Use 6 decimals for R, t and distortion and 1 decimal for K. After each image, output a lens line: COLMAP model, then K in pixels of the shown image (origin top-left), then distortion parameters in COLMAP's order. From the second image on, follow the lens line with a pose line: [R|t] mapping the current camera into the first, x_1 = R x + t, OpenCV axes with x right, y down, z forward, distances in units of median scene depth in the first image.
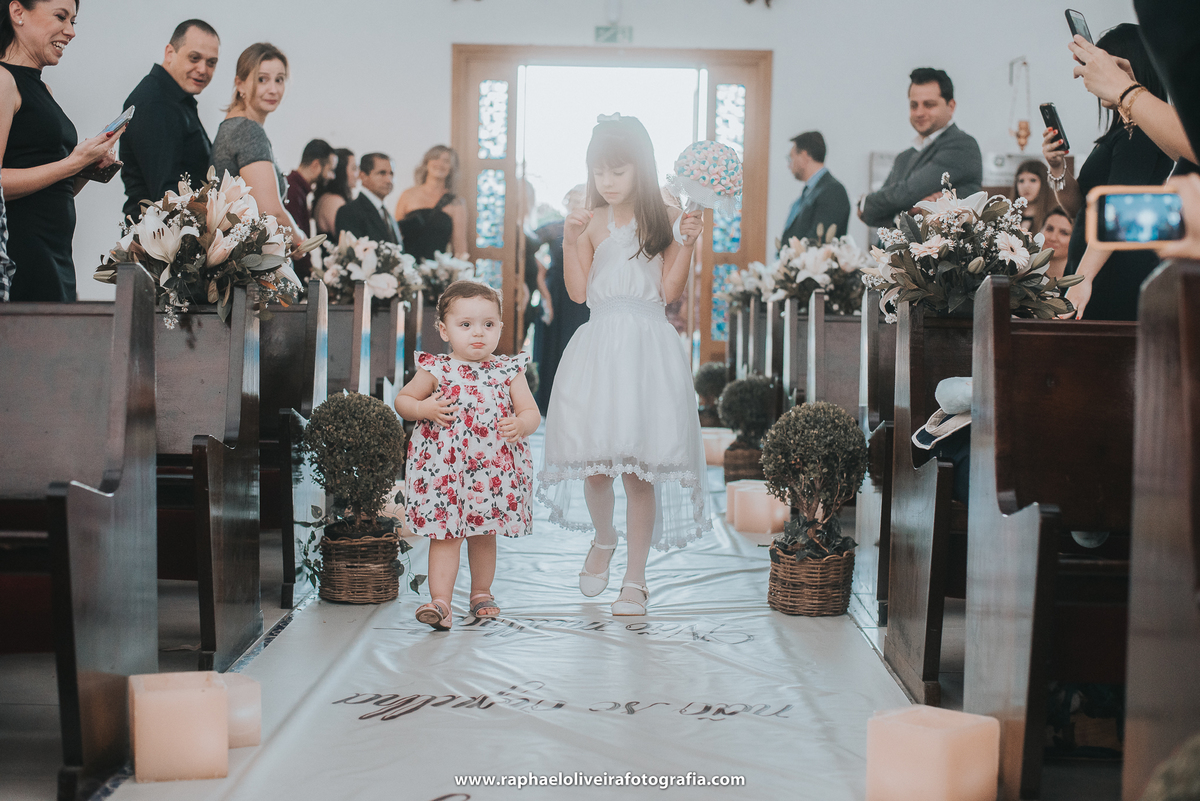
lens RADIAL K [[1763.0, 0, 600.0], [0, 1763.0, 400.5], [0, 0, 1]] dist [-0.101263, -0.010727]
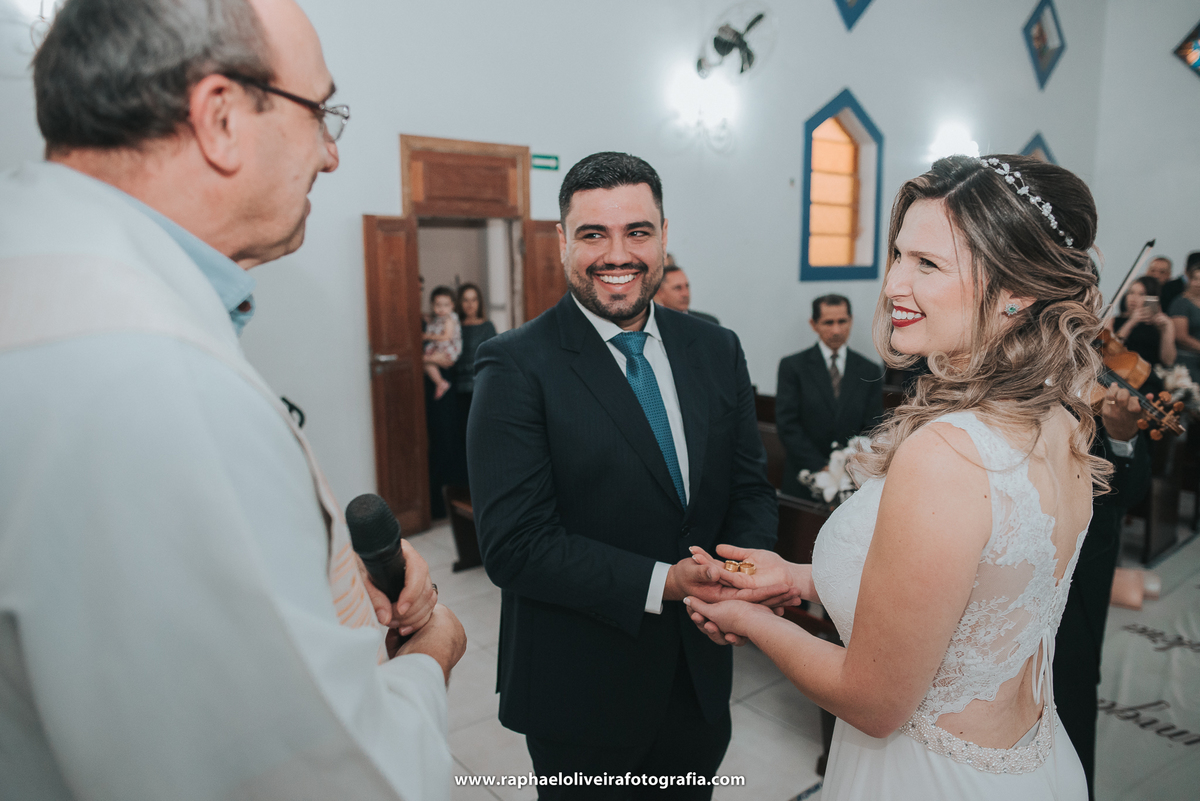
lens RADIAL K [[855.4, 0, 600.0], [0, 855.4, 400.5], [0, 0, 1]] dist [-0.030704, 0.004521]
pose [[0.661433, 0.099007, -0.743440, 0.132617], [-0.020343, 0.993252, 0.114177, -0.177456], [0.749728, -0.060396, 0.658984, -0.392875]]
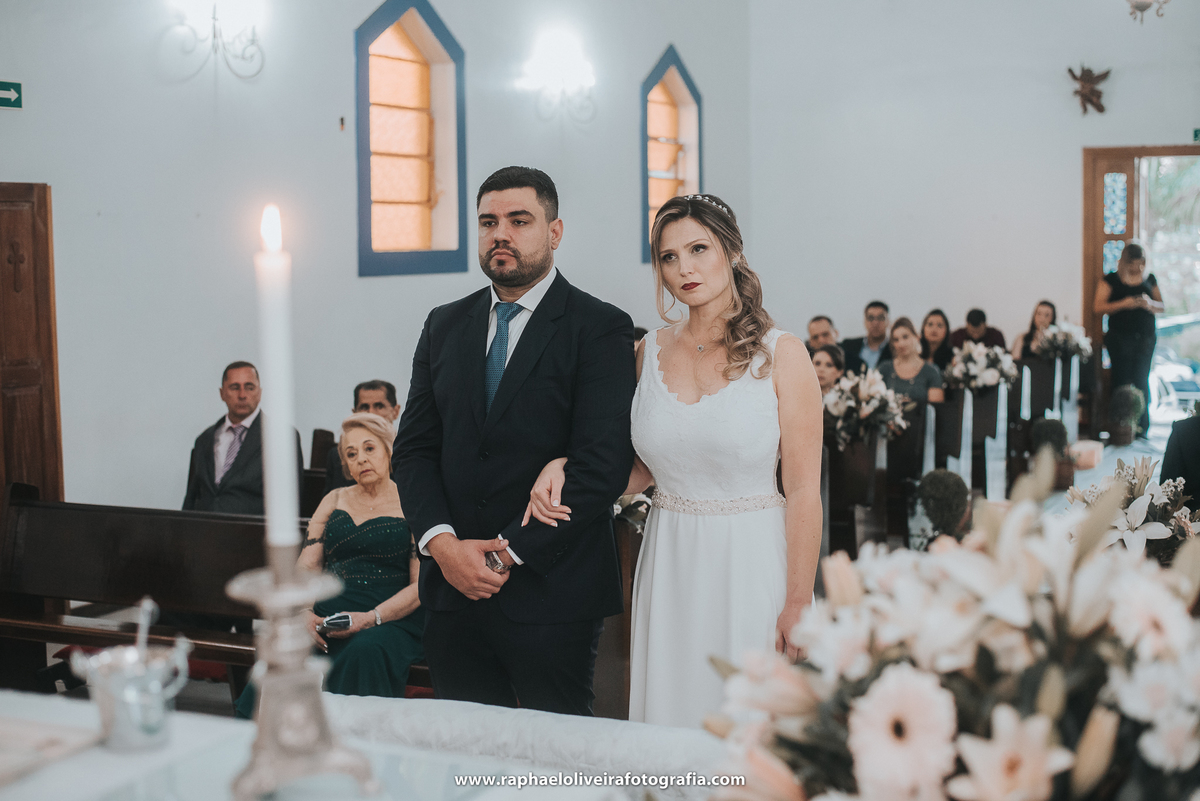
lens RADIAL K [[1763.0, 0, 600.0], [0, 1763.0, 400.5], [0, 0, 1]] dist [-0.101263, -0.010727]
pose [[0.913798, 0.008846, -0.406073, 0.288824], [0.006169, 0.999345, 0.035652, -0.147513], [0.406122, -0.035083, 0.913145, -0.868917]]
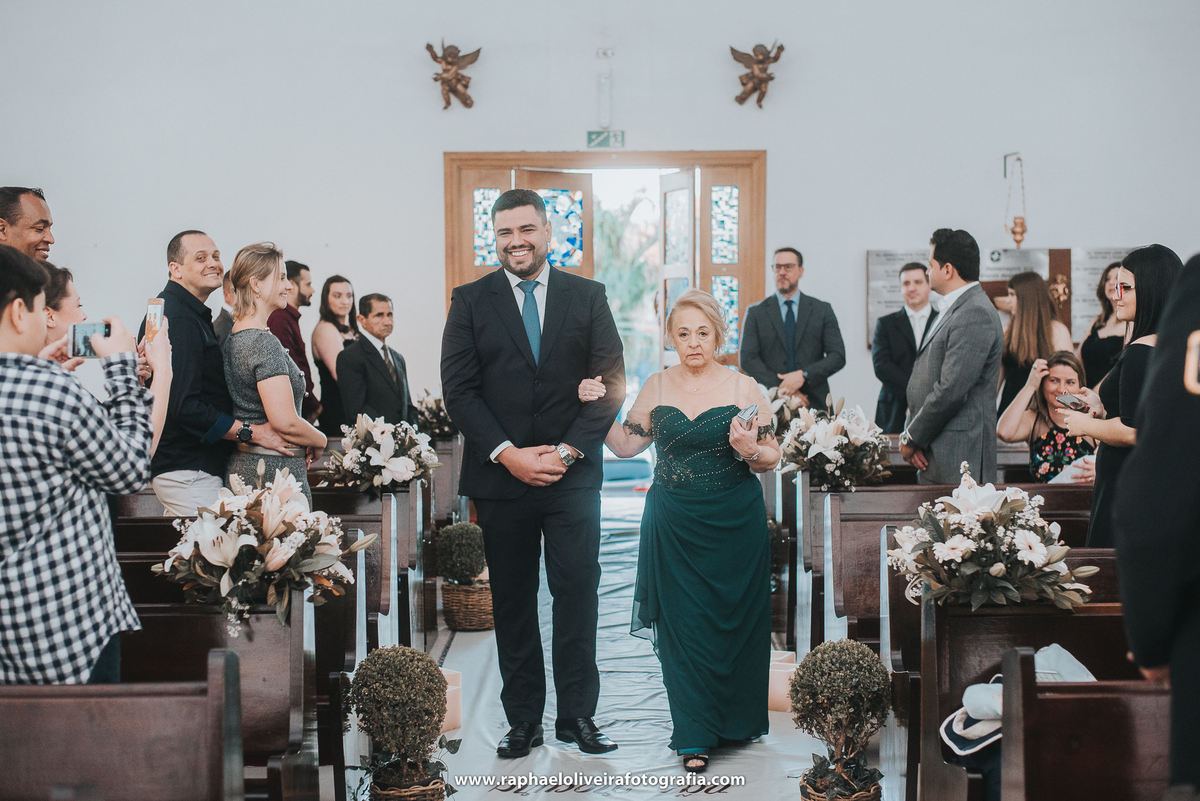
lens RADIAL K [[1819.3, 0, 600.0], [0, 1819.3, 400.5], [0, 0, 1]] dist [-0.104267, 0.030159]
pose [[0.999527, -0.028541, 0.011458, -0.028093], [0.028534, 0.999593, 0.000760, -0.146626], [-0.011475, -0.000432, 0.999934, -0.073182]]
